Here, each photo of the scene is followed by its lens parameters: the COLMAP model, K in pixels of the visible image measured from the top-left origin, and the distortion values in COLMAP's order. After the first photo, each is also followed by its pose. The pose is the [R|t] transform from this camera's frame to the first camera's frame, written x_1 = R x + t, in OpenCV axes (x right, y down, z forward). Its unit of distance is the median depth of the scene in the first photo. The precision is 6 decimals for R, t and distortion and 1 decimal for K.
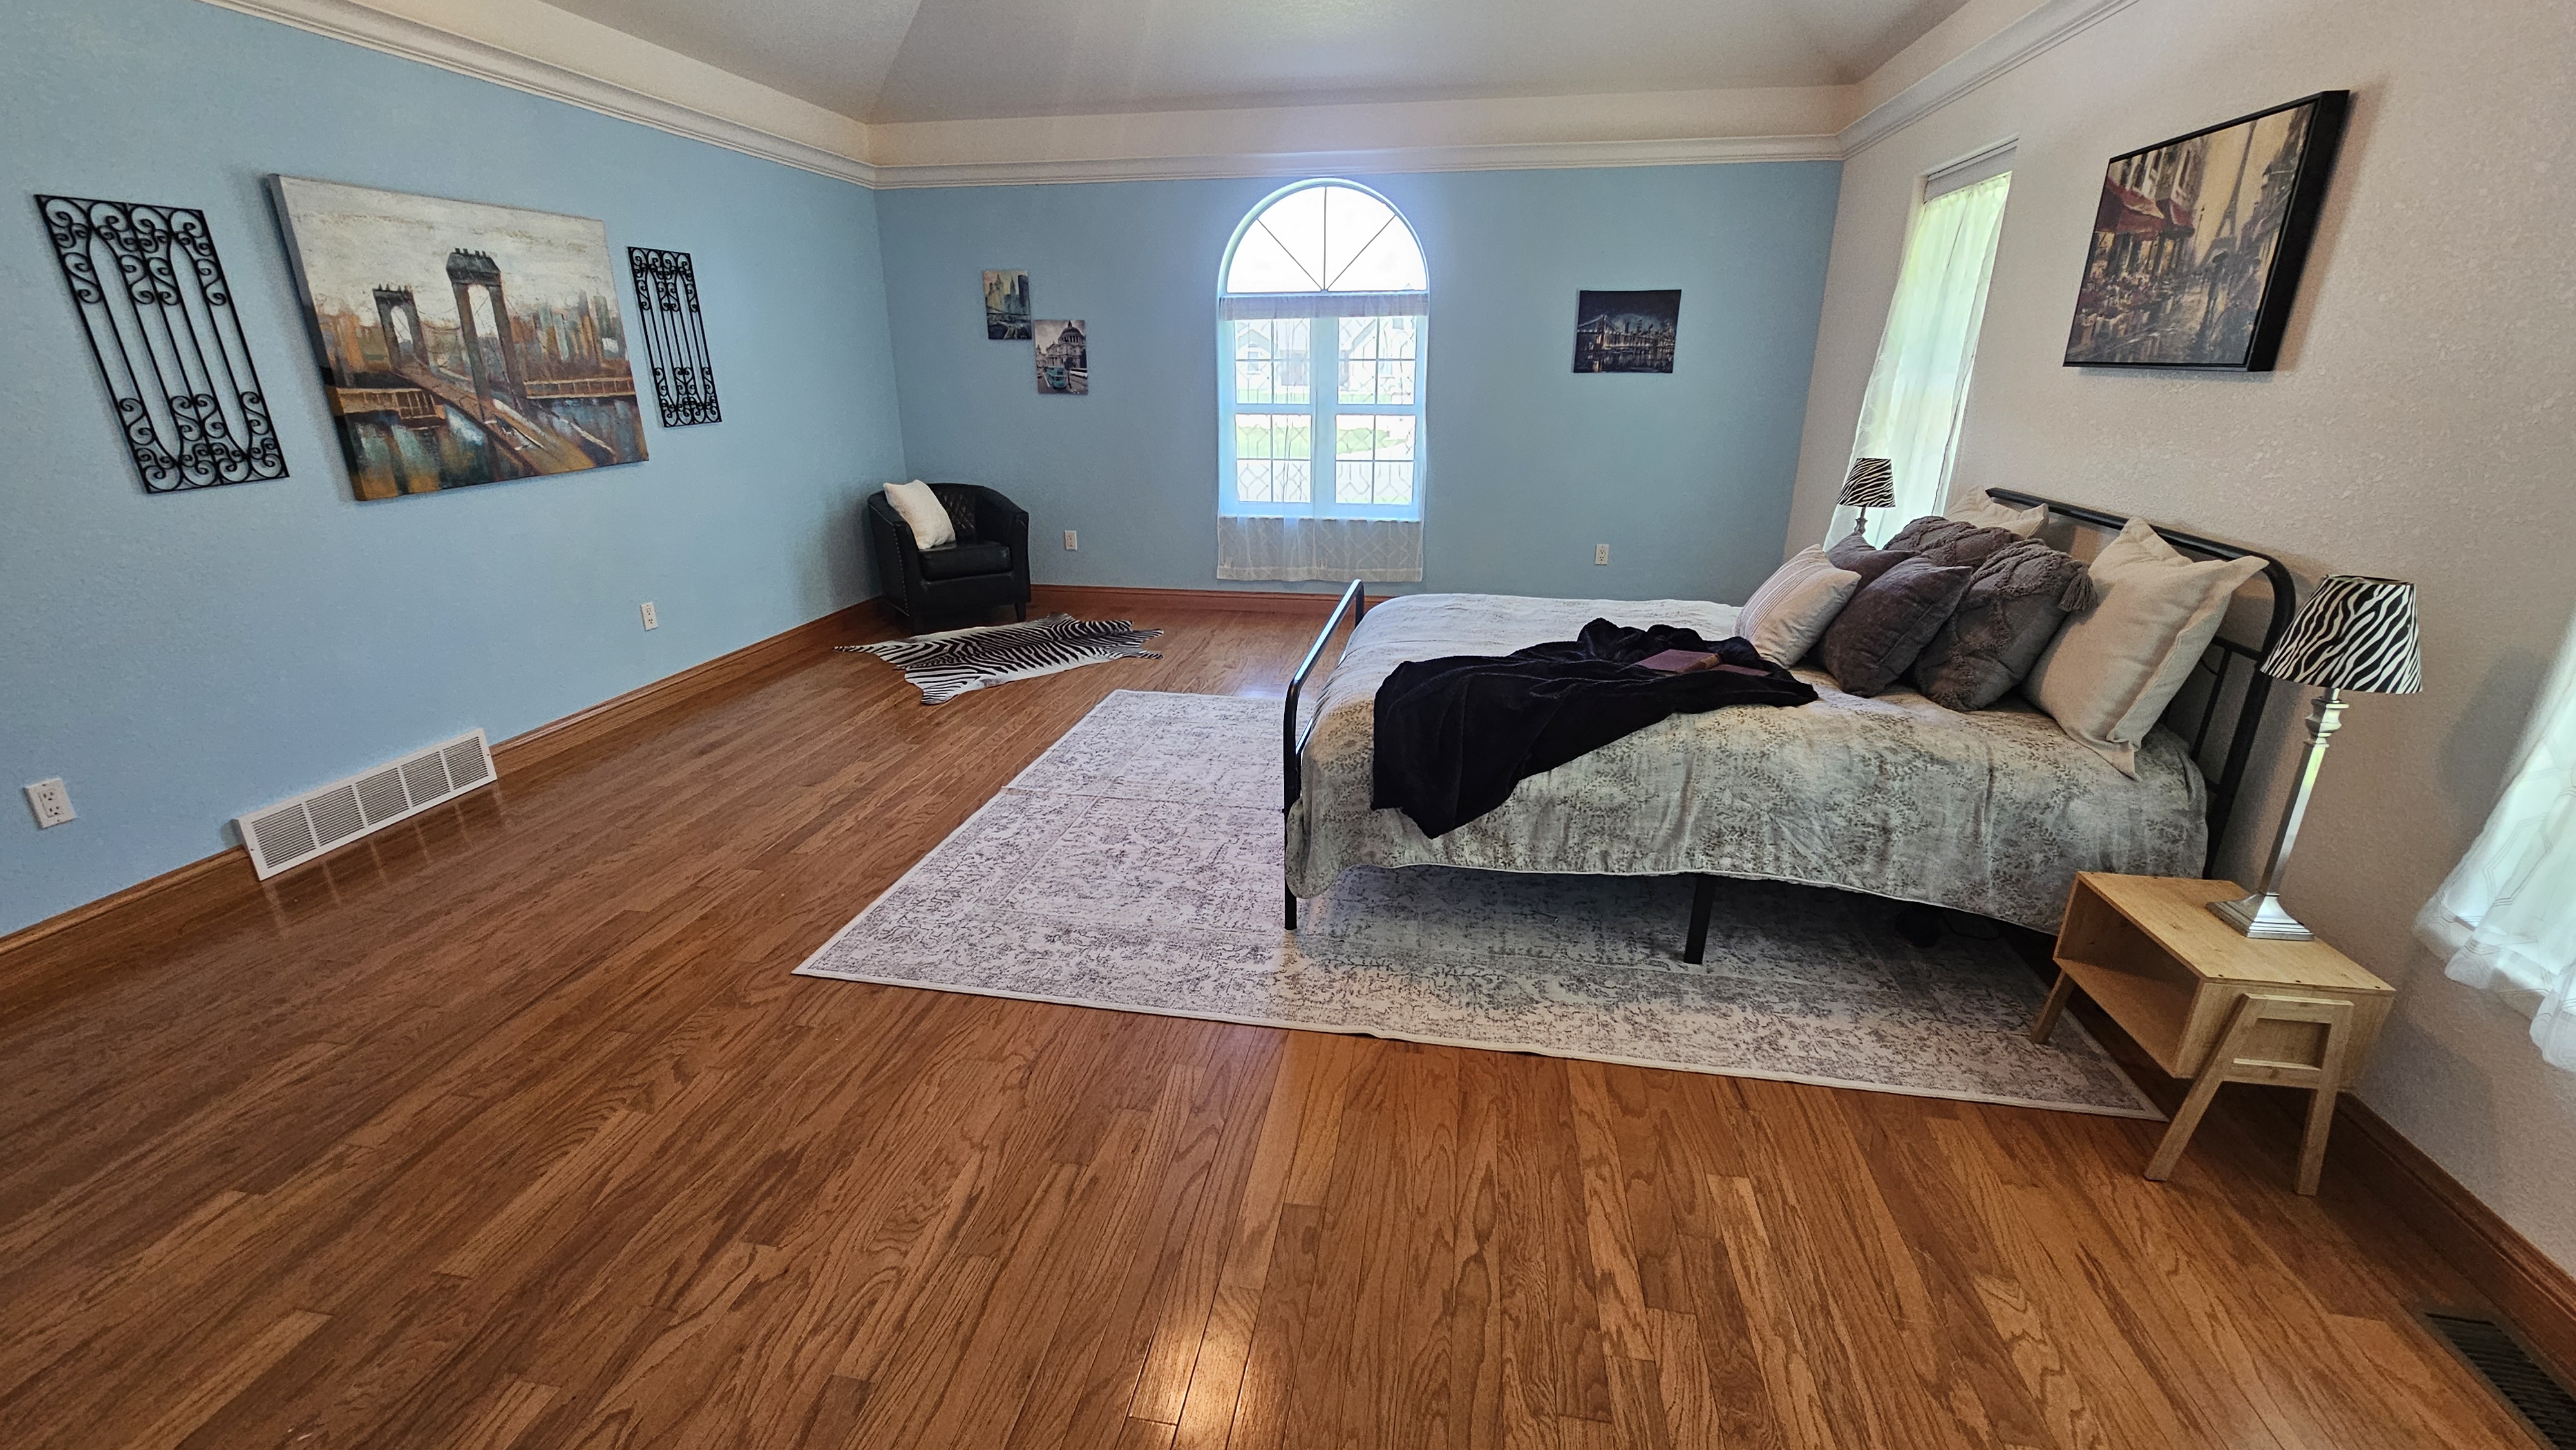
lens RADIAL K [[1050.5, 0, 1226.1], [0, 1050.5, 744.8], [0, 0, 1]] dist [0.001298, -0.000864]
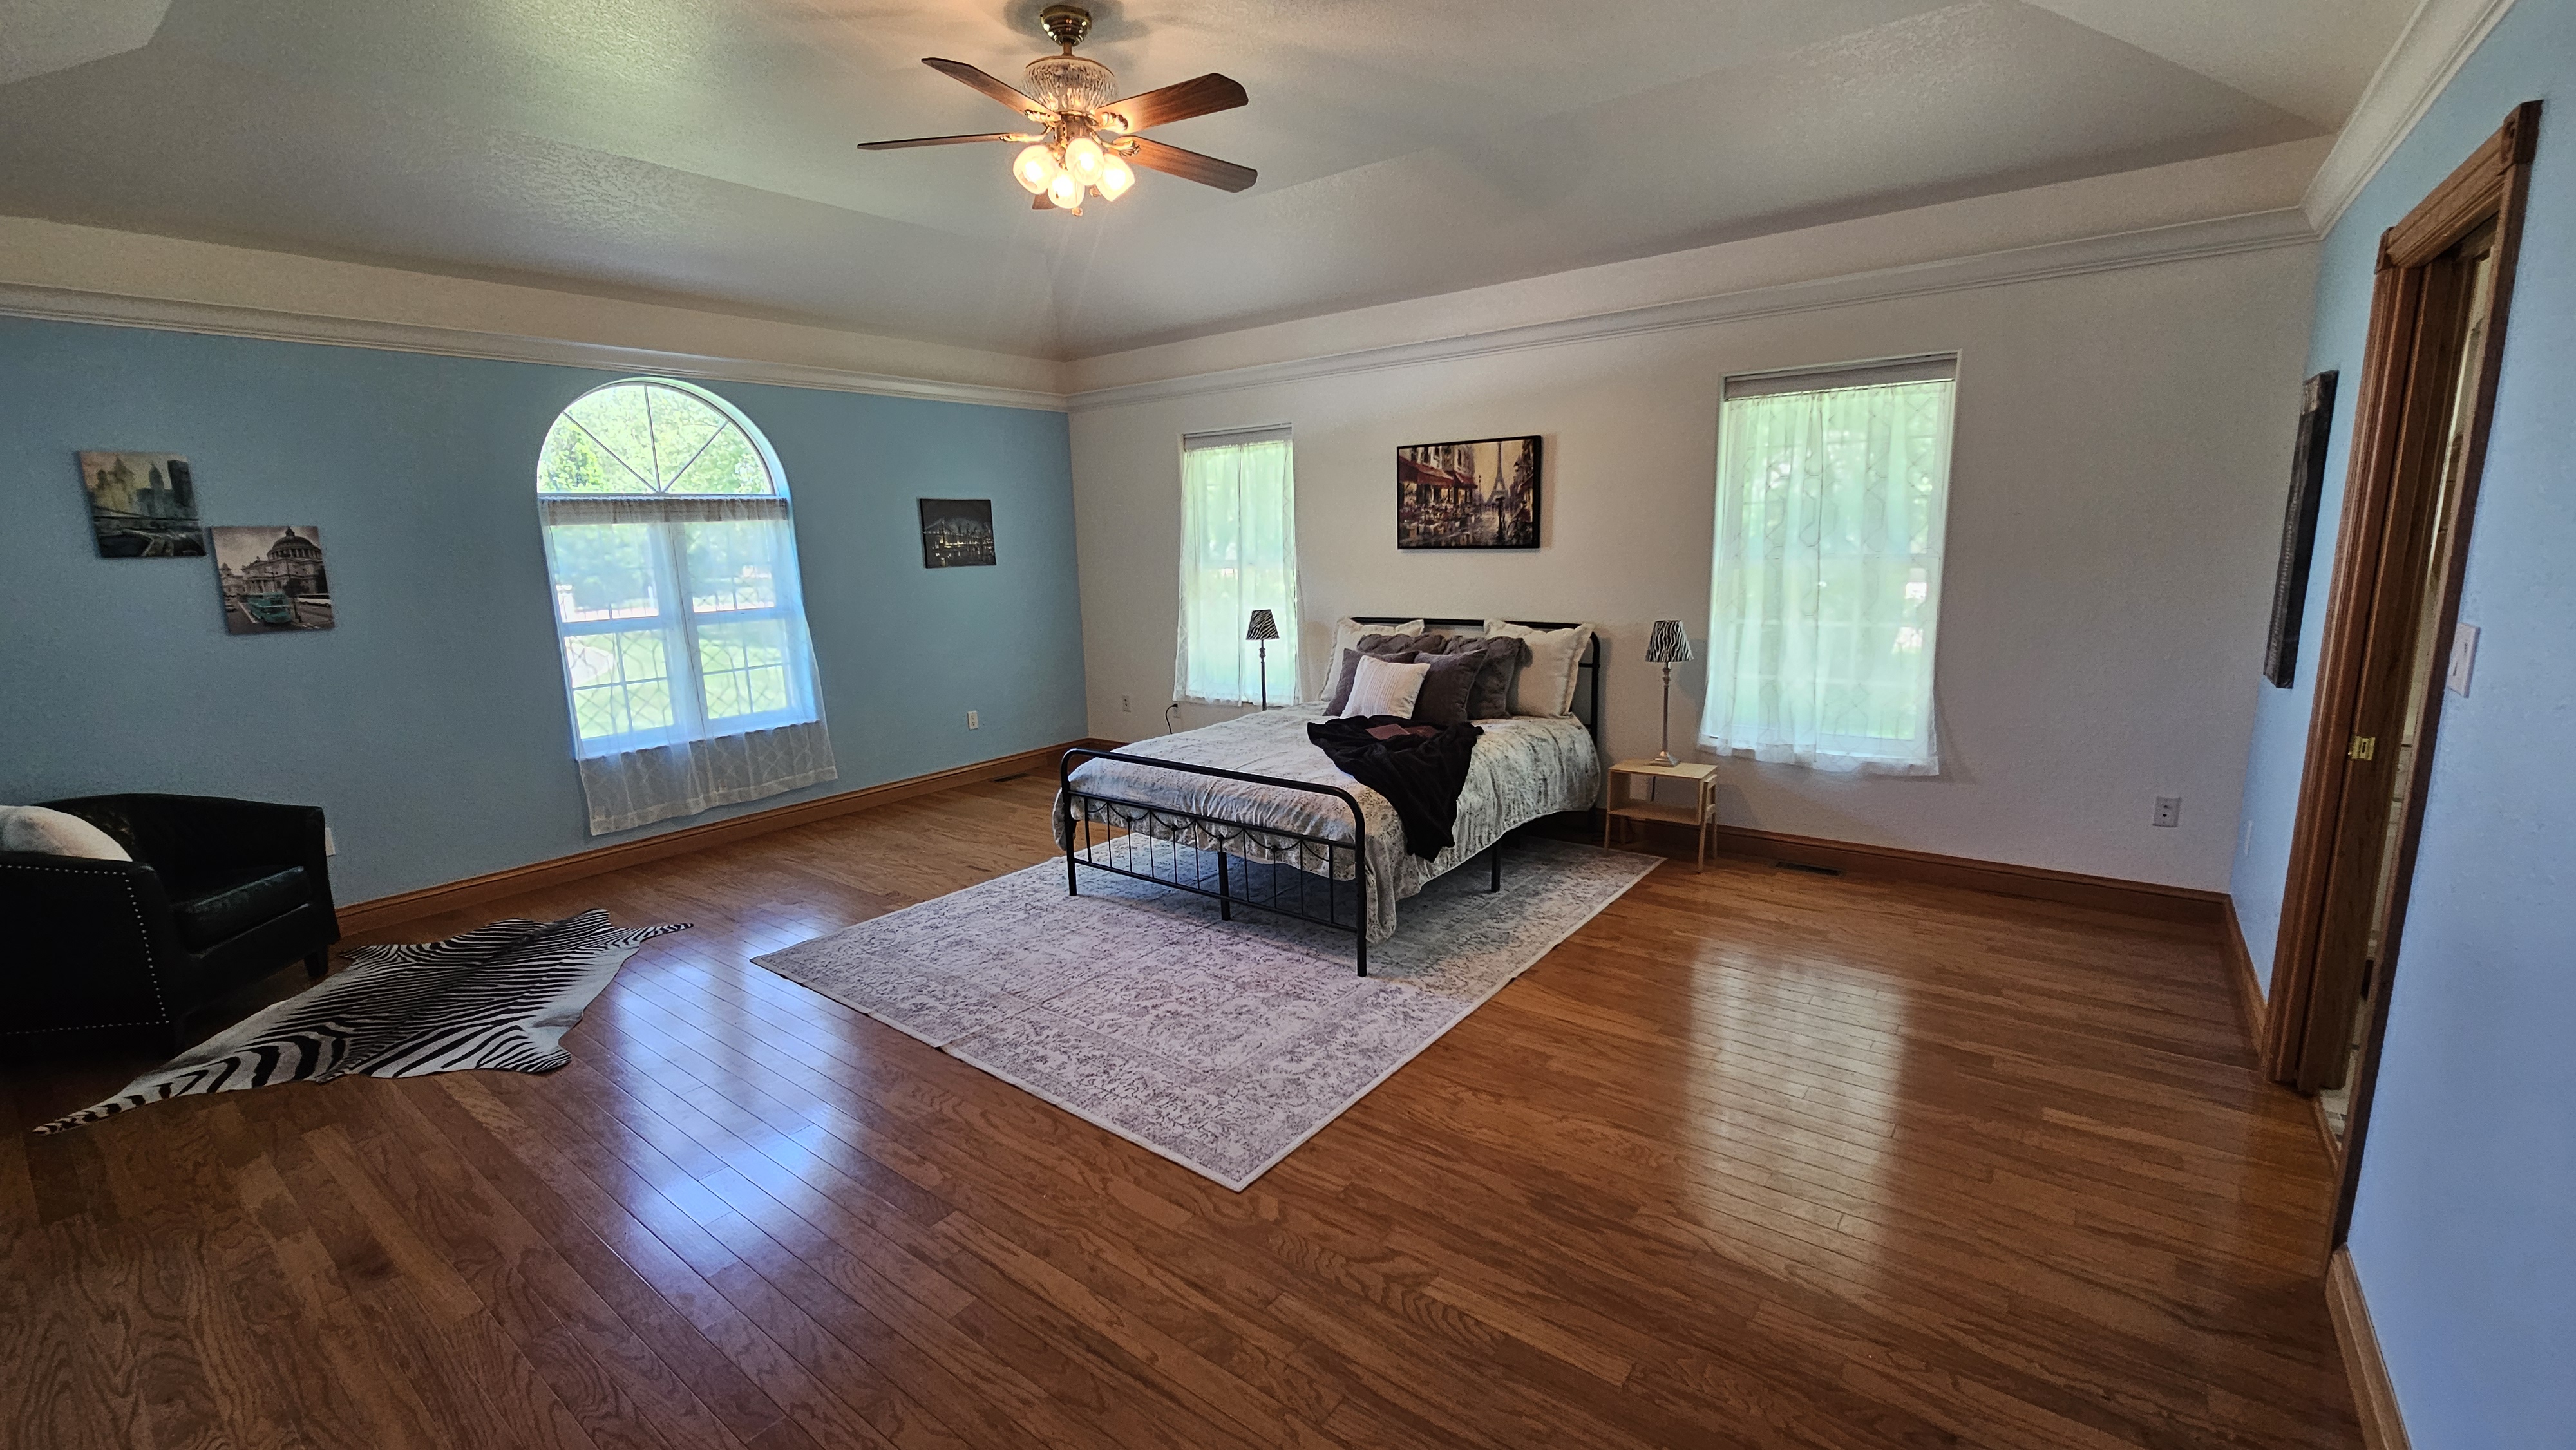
lens RADIAL K [[1050.5, 0, 1312.0], [0, 1050.5, 763.4], [0, 0, 1]] dist [0.001298, -0.000864]
pose [[0.441922, -0.204831, 0.873355, -0.841782], [0.334851, 0.940877, 0.051231, -0.128783], [-0.832214, 0.269804, 0.484382, 0.282926]]
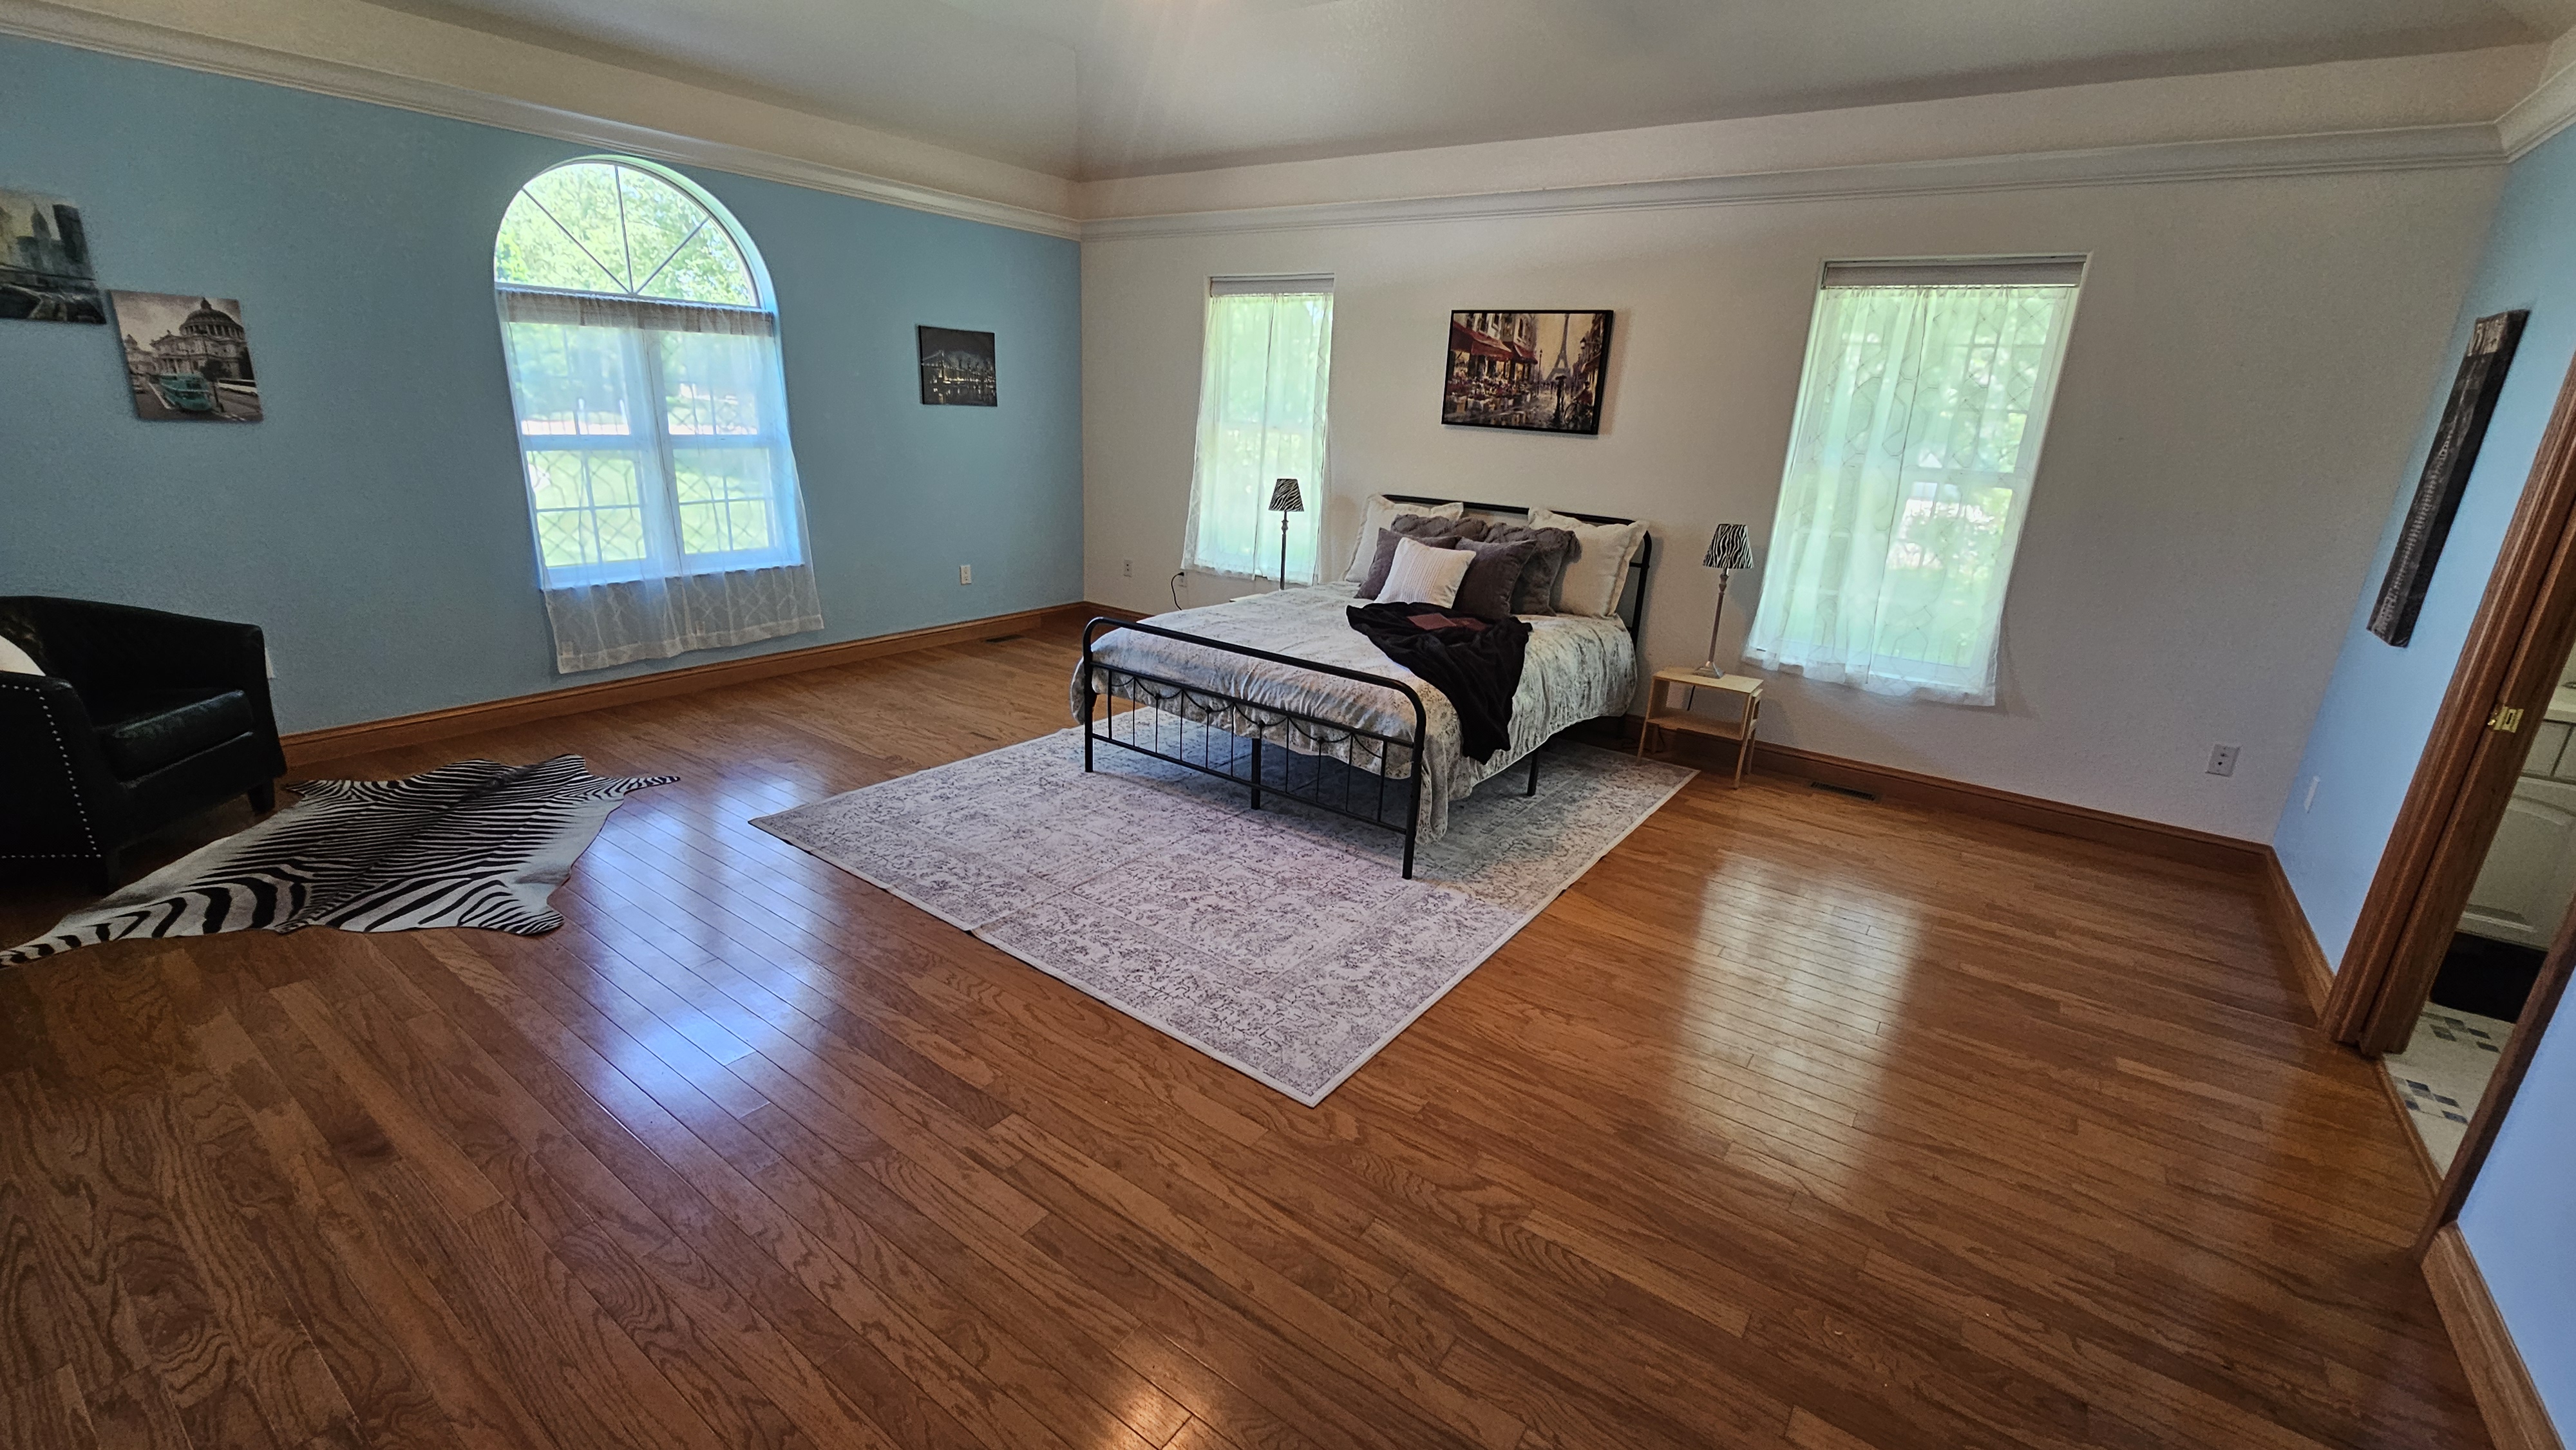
lens RADIAL K [[1050.5, 0, 1319.1], [0, 1050.5, 760.0], [0, 0, 1]] dist [0.001298, -0.000864]
pose [[0.414242, -0.277613, 0.866796, -0.826107], [0.267563, 0.947411, 0.175564, -0.166031], [-0.869950, 0.159197, 0.466736, 0.389960]]
